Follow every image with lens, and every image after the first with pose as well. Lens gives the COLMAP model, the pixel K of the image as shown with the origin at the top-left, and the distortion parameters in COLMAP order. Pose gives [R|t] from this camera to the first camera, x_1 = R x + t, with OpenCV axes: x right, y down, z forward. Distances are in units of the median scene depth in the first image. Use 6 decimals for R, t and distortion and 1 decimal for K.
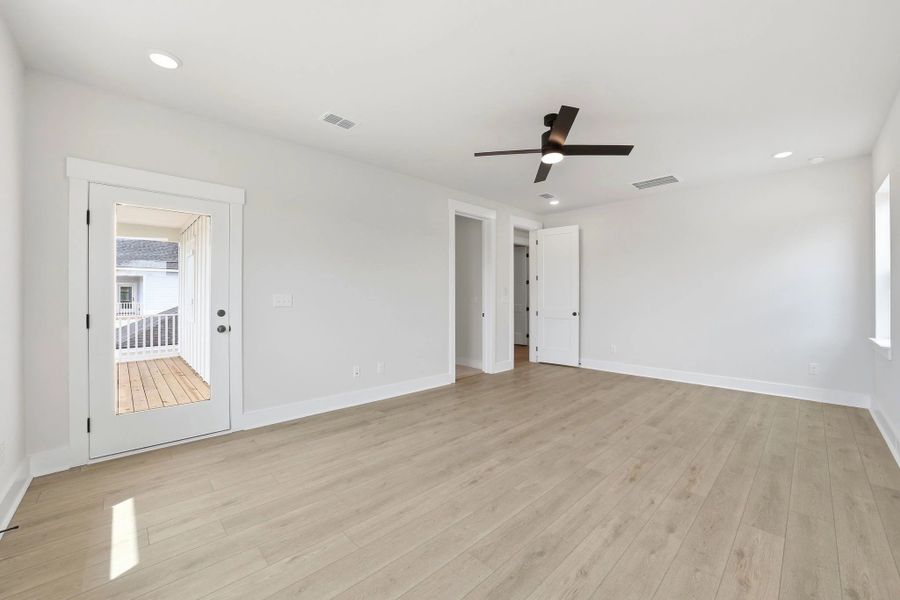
lens RADIAL K [[346.0, 0, 449.7], [0, 346.0, 299.3], [0, 0, 1]] dist [-0.001905, 0.000023]
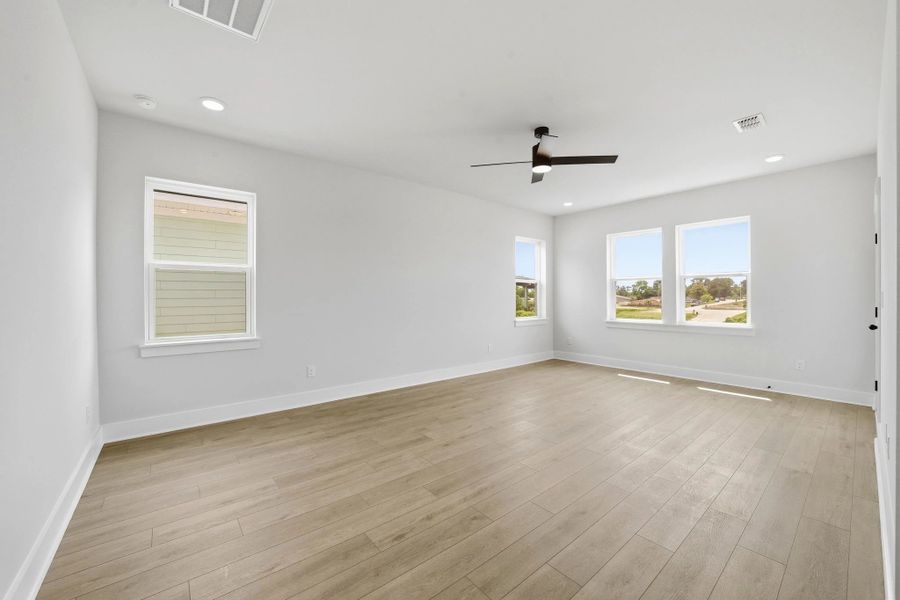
lens RADIAL K [[346.0, 0, 449.4], [0, 346.0, 295.5], [0, 0, 1]] dist [-0.001905, 0.000023]
pose [[-0.997528, -0.000270, 0.070271, 0.493917], [-0.000505, 0.999994, -0.003324, -0.002259], [-0.070270, -0.003351, -0.997522, 2.040516]]
